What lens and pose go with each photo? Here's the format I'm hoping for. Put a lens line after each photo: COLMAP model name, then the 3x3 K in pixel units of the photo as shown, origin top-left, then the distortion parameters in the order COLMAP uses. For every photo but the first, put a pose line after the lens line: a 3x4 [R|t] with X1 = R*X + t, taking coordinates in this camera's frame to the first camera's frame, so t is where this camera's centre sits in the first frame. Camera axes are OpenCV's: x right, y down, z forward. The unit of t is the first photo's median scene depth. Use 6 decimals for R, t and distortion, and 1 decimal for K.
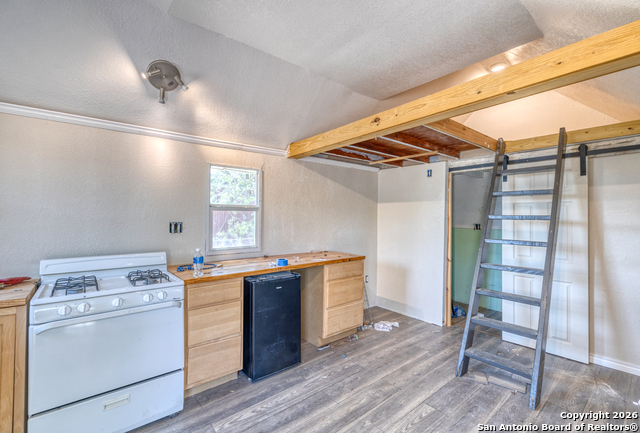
lens RADIAL K [[286.5, 0, 320.2], [0, 286.5, 216.0], [0, 0, 1]] dist [-0.000131, -0.000115]
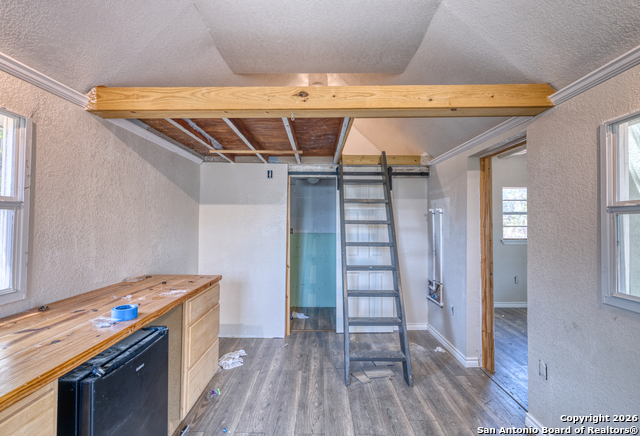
lens RADIAL K [[282.3, 0, 318.7], [0, 282.3, 218.3], [0, 0, 1]] dist [-0.003618, -0.000079]
pose [[0.640303, 0.007247, 0.768088, -0.252096], [-0.001769, 0.999967, -0.007960, -0.001358], [-0.768120, 0.003738, 0.640295, 0.359844]]
